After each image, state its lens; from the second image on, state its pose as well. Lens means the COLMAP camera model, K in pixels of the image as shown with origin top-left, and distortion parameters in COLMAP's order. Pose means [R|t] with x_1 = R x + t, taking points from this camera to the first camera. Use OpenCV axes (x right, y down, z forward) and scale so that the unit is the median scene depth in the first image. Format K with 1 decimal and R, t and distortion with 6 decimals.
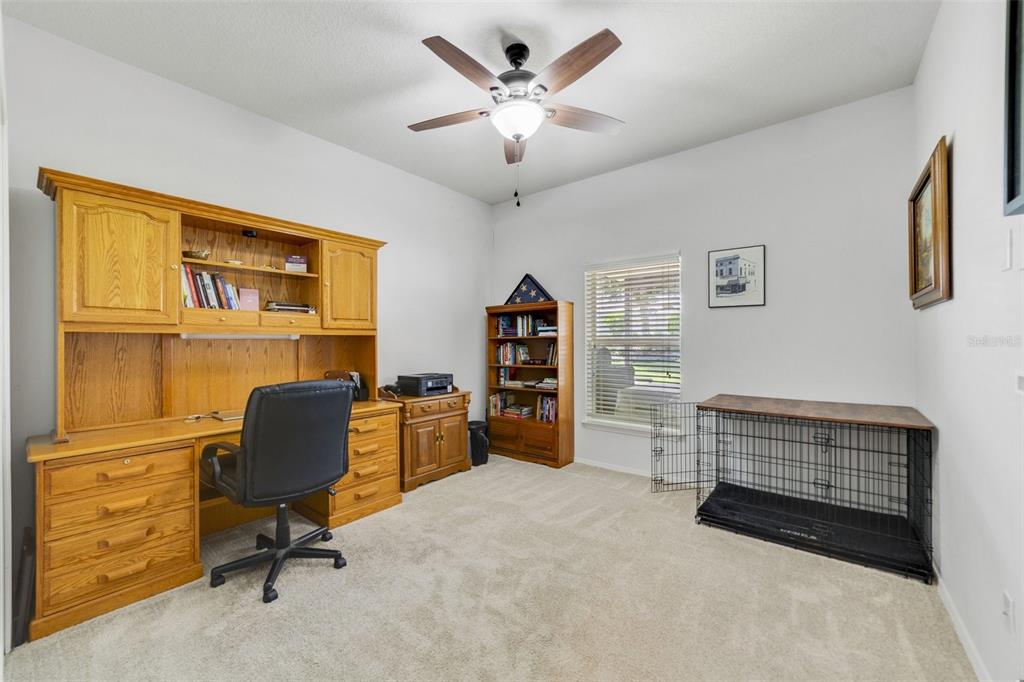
lens RADIAL K [[393.1, 0, 507.9], [0, 393.1, 339.7], [0, 0, 1]] dist [0.005774, -0.001003]
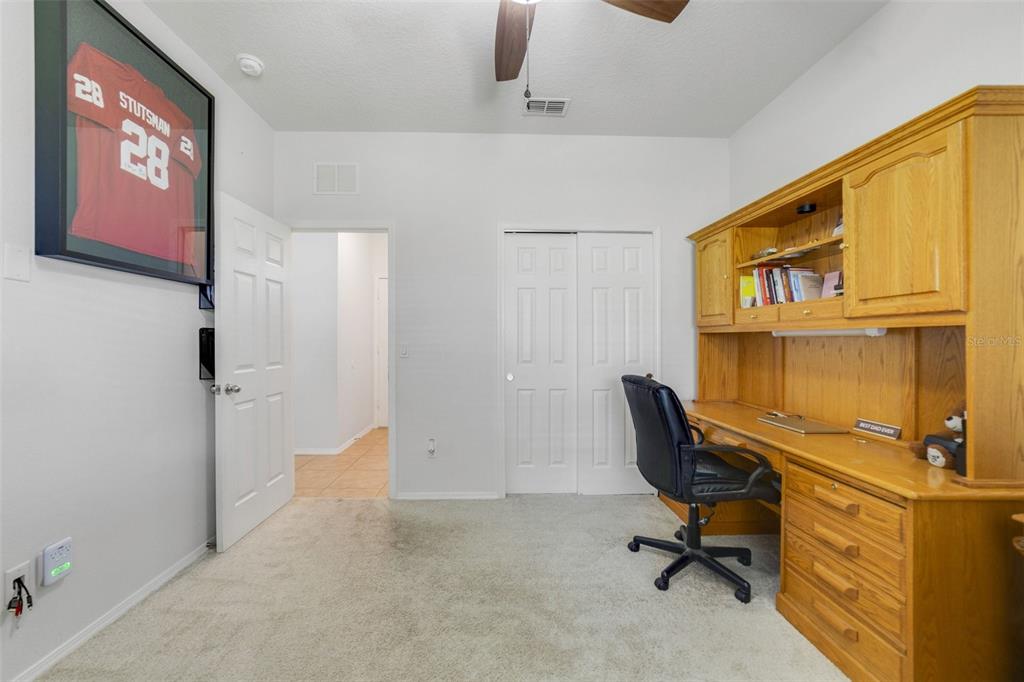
lens RADIAL K [[393.1, 0, 505.7], [0, 393.1, 339.5], [0, 0, 1]] dist [0.005774, -0.001003]
pose [[-0.742624, 0.005185, -0.669688, 0.356090], [0.005242, 0.999984, 0.001930, 0.000502], [0.669688, -0.002077, -0.742640, 1.143257]]
